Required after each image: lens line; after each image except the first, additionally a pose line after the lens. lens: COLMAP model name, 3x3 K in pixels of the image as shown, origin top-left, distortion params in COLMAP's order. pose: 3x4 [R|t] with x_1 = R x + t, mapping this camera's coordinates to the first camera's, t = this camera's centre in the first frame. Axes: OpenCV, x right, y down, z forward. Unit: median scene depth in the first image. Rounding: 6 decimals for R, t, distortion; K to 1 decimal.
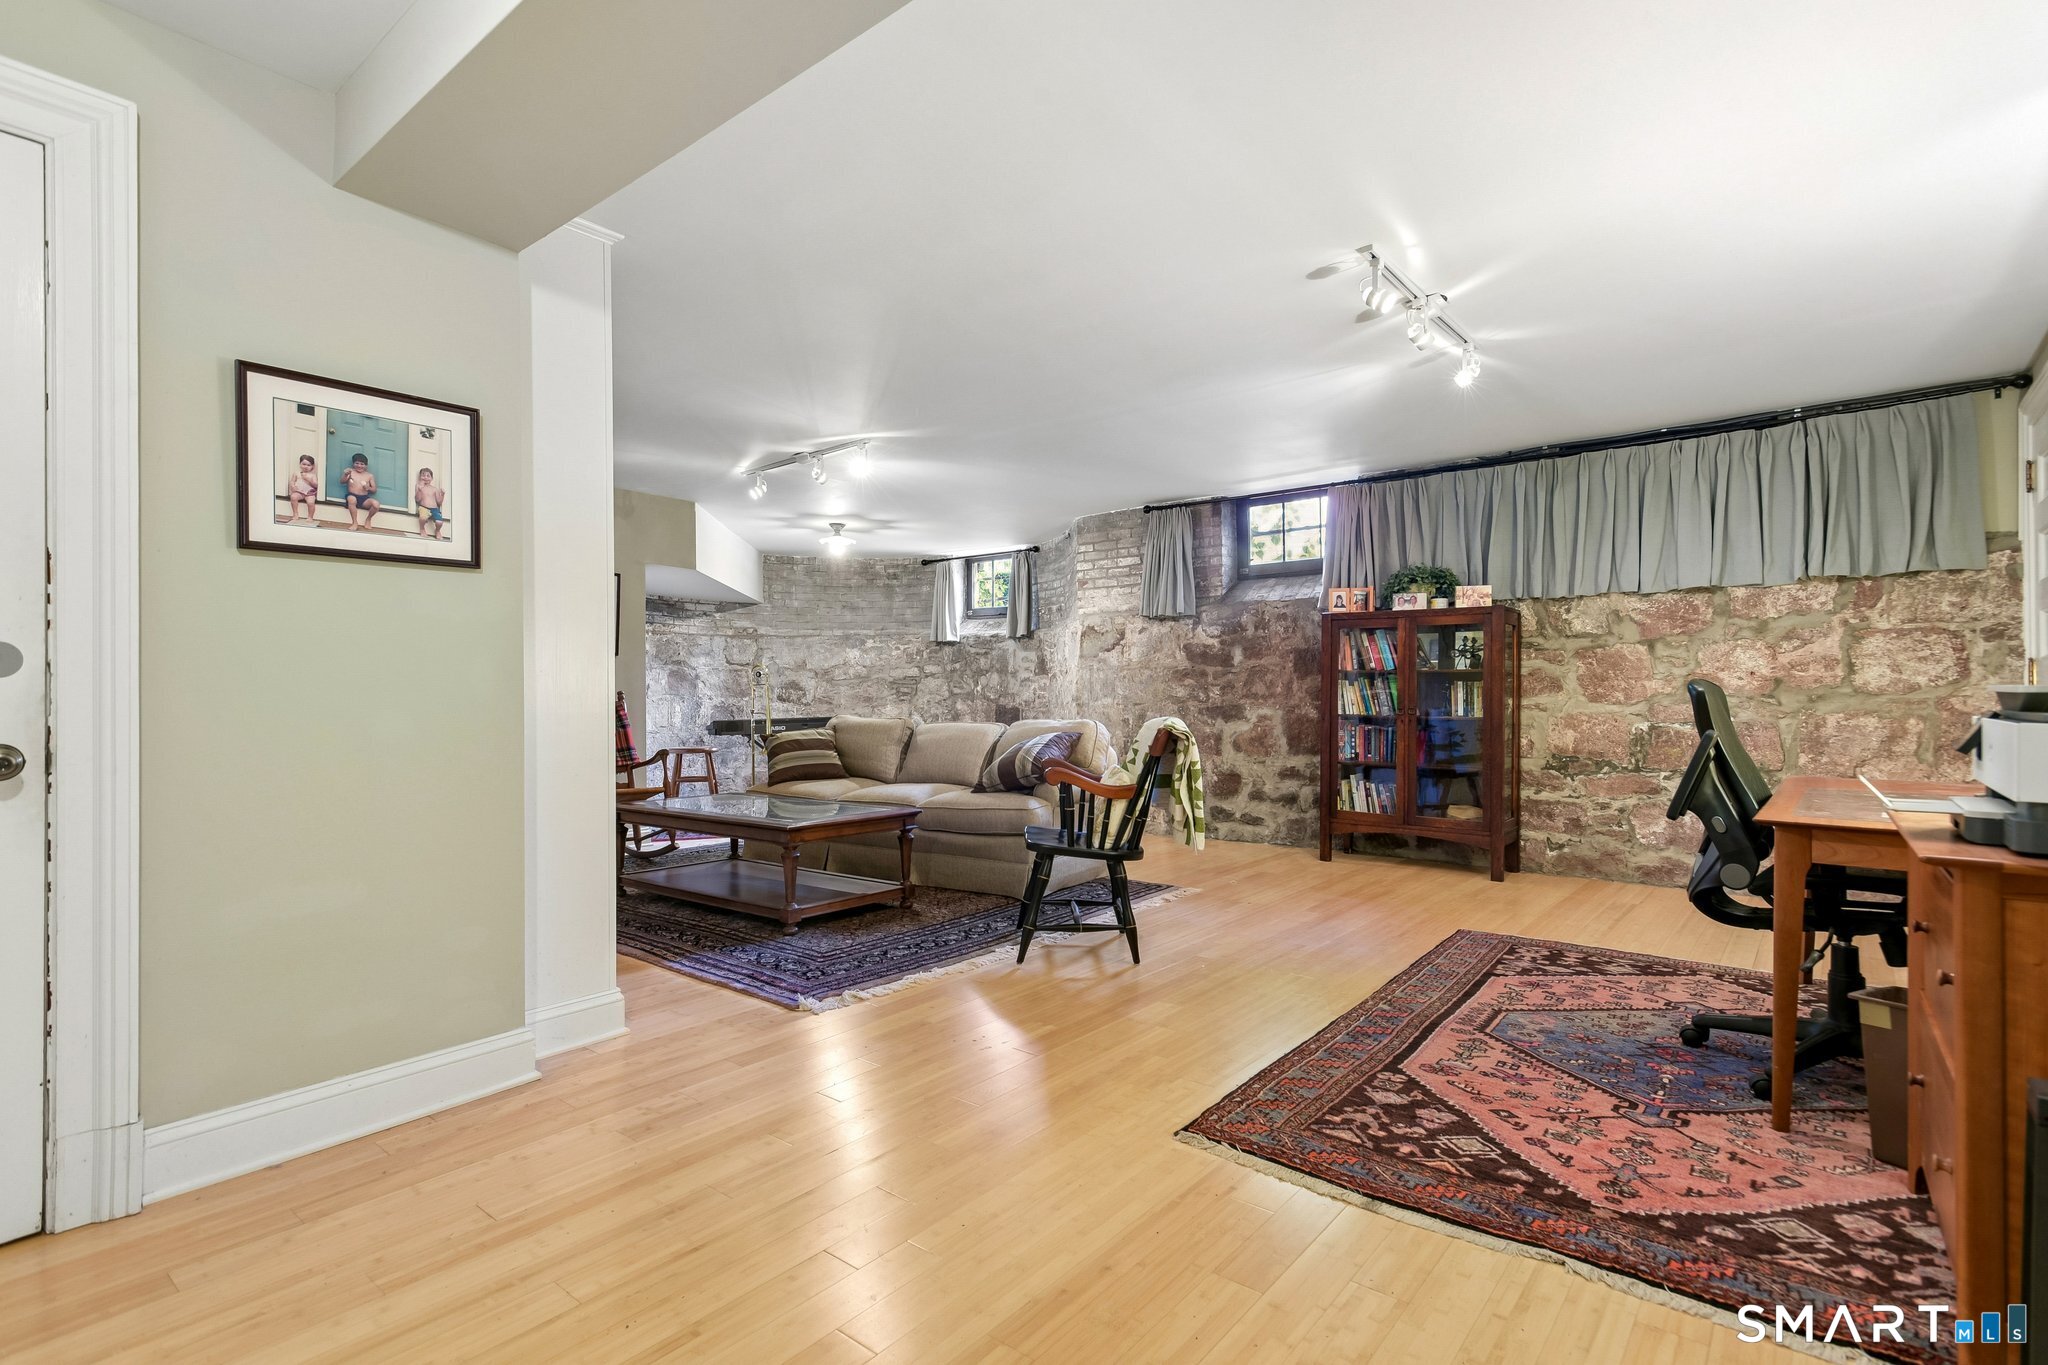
lens RADIAL K [[967.0, 0, 1016.9], [0, 967.0, 708.9], [0, 0, 1]] dist [0.024442, -0.007309]
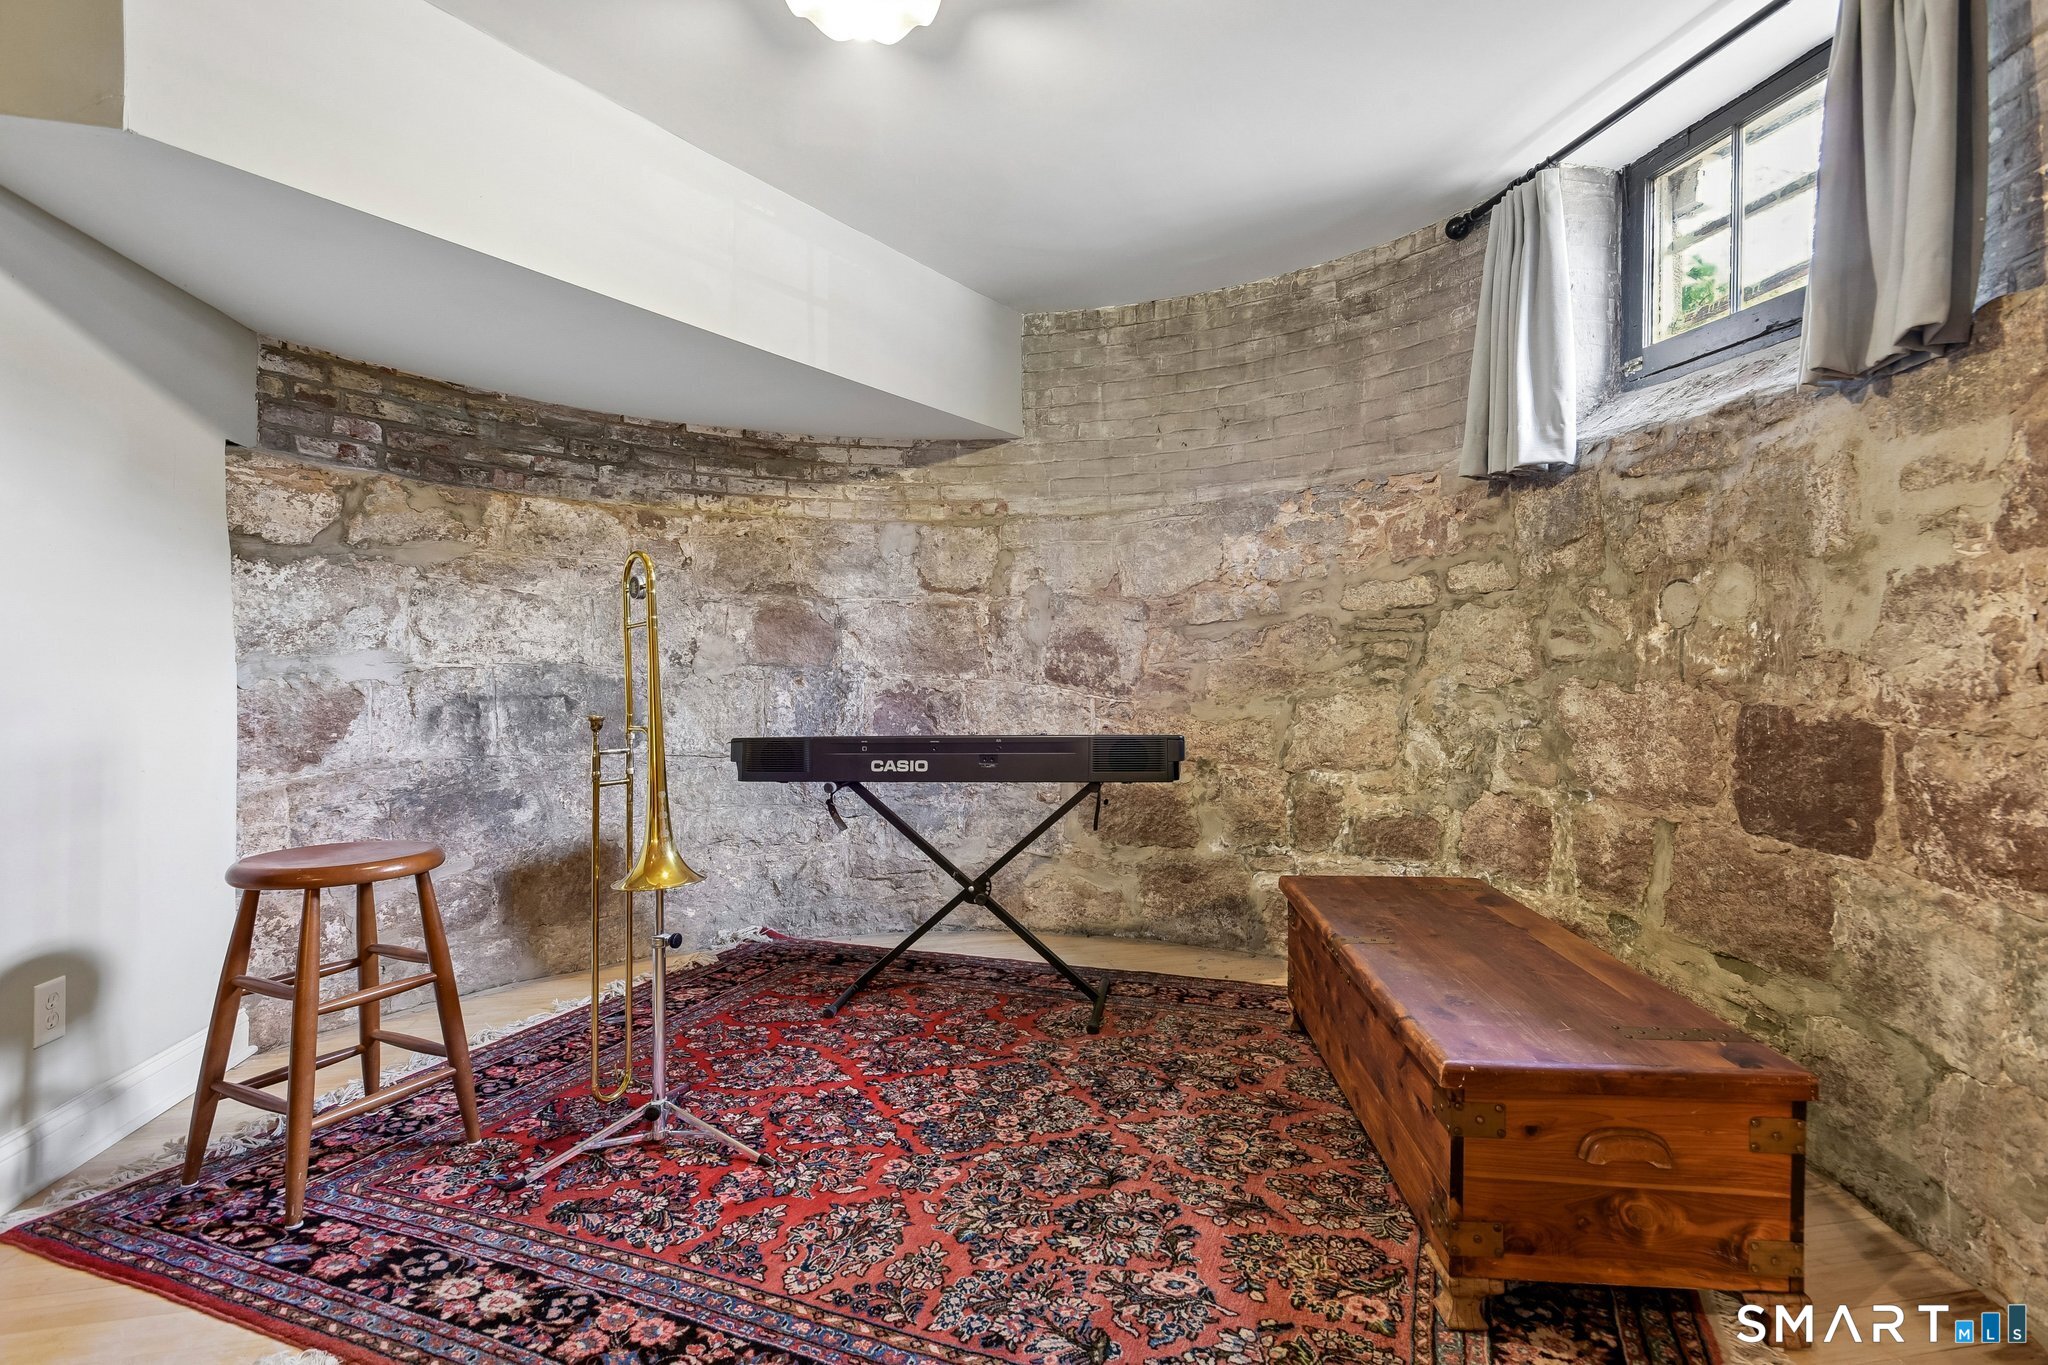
lens RADIAL K [[967.0, 0, 1031.5], [0, 967.0, 678.7], [0, 0, 1]] dist [0.024442, -0.007309]
pose [[0.776320, 0.005724, -0.630314, -0.007045], [-0.009104, 0.999956, -0.002132, -0.010235], [0.630274, 0.007393, 0.776338, 0.849359]]
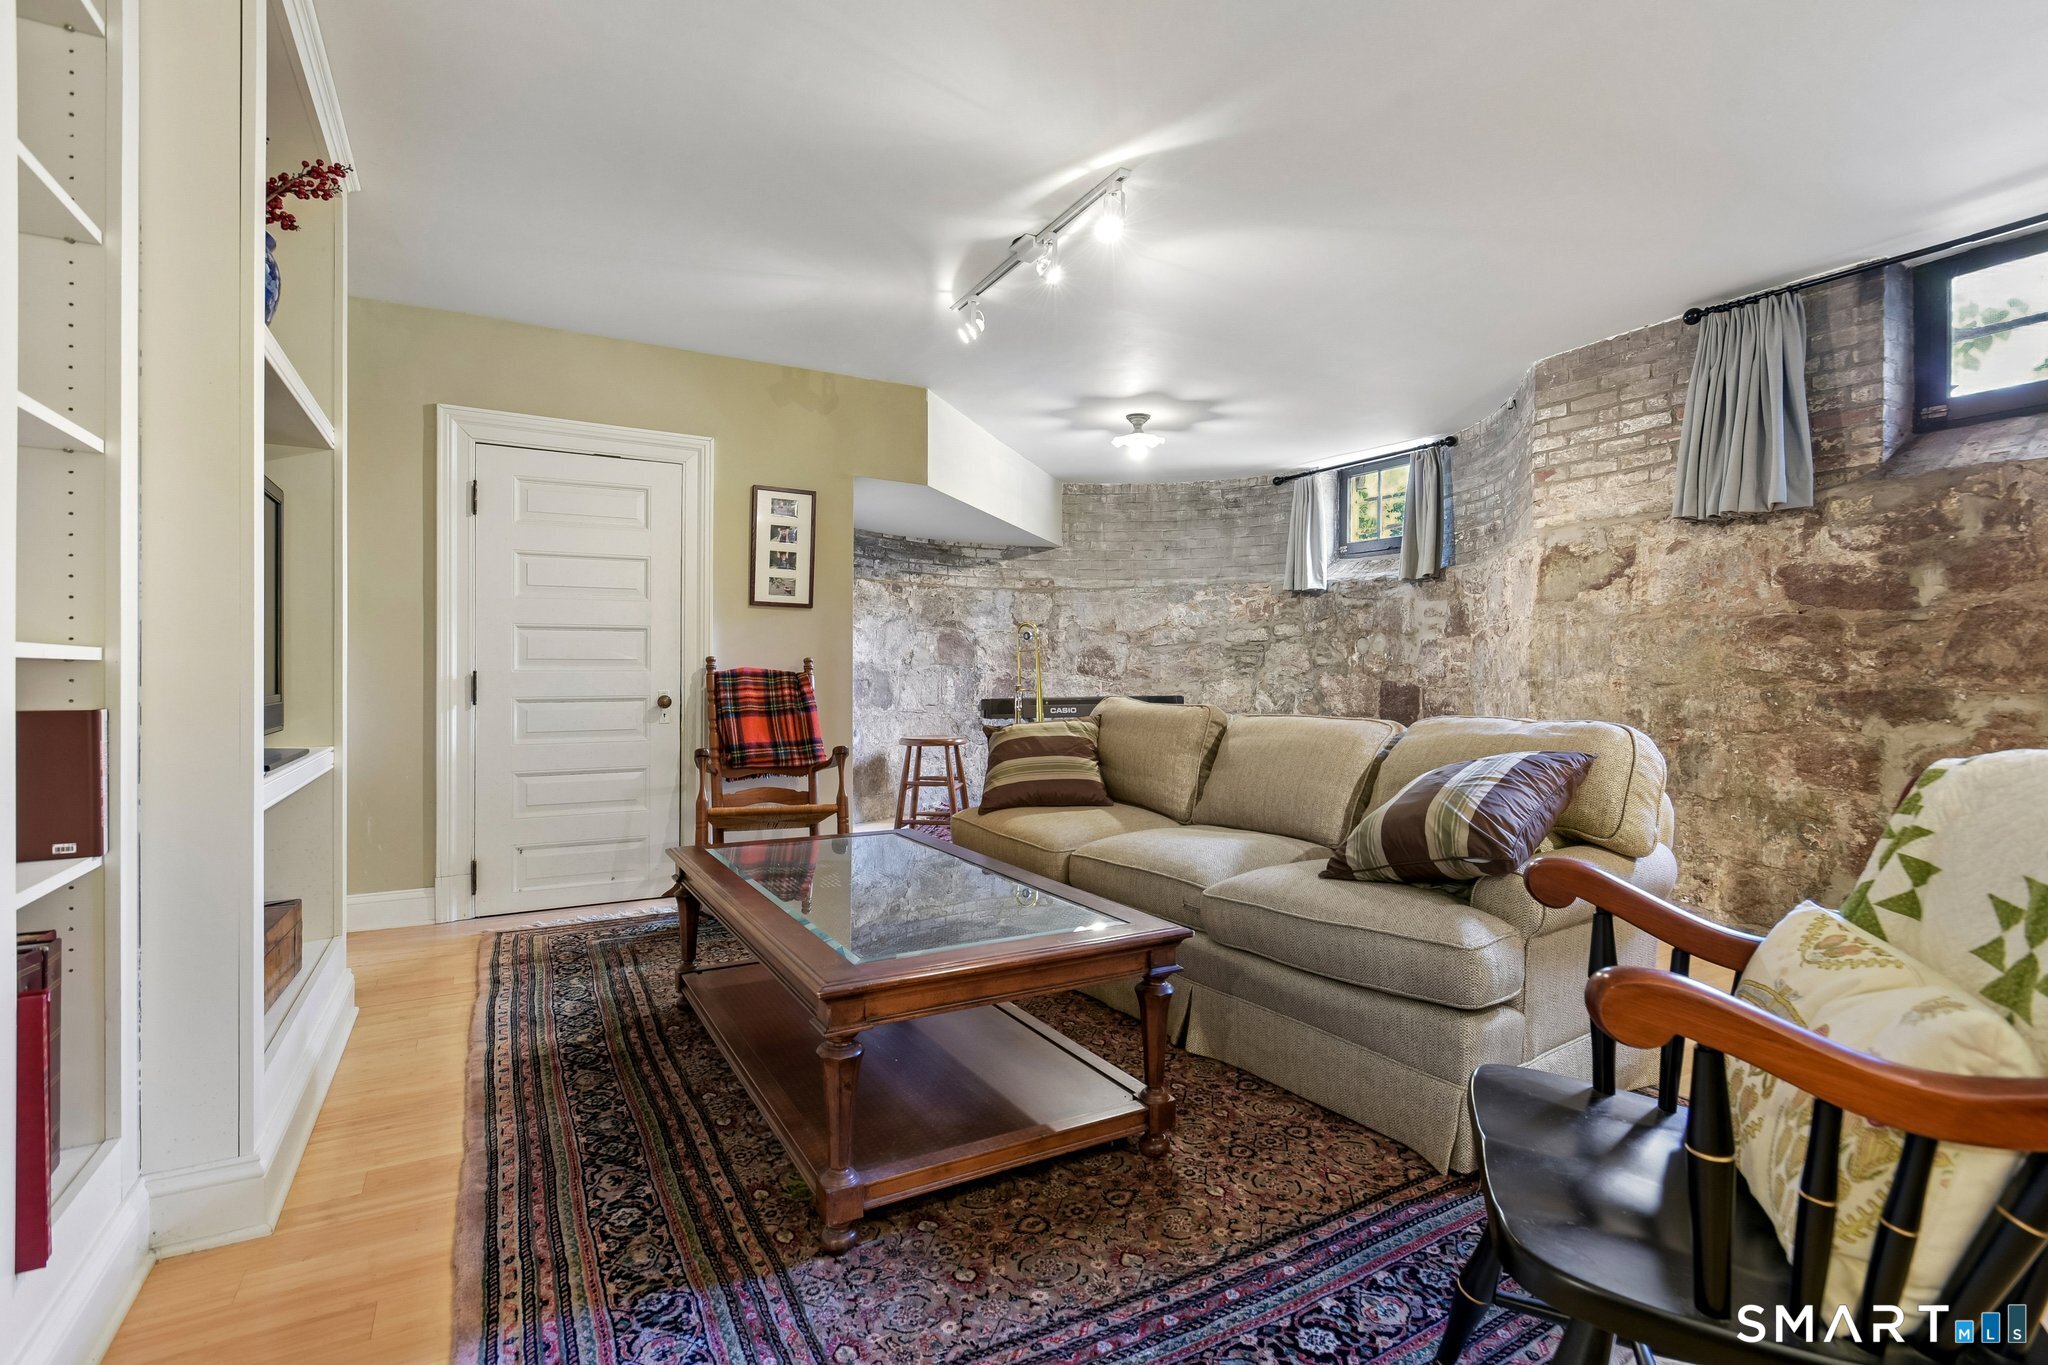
lens RADIAL K [[967.0, 0, 1032.3], [0, 967.0, 687.8], [0, 0, 1]] dist [0.024442, -0.007309]
pose [[0.933057, 0.012727, -0.359504, -0.006486], [-0.010228, 0.999909, 0.008851, -0.003886], [0.359583, -0.004581, 0.933102, 0.332847]]
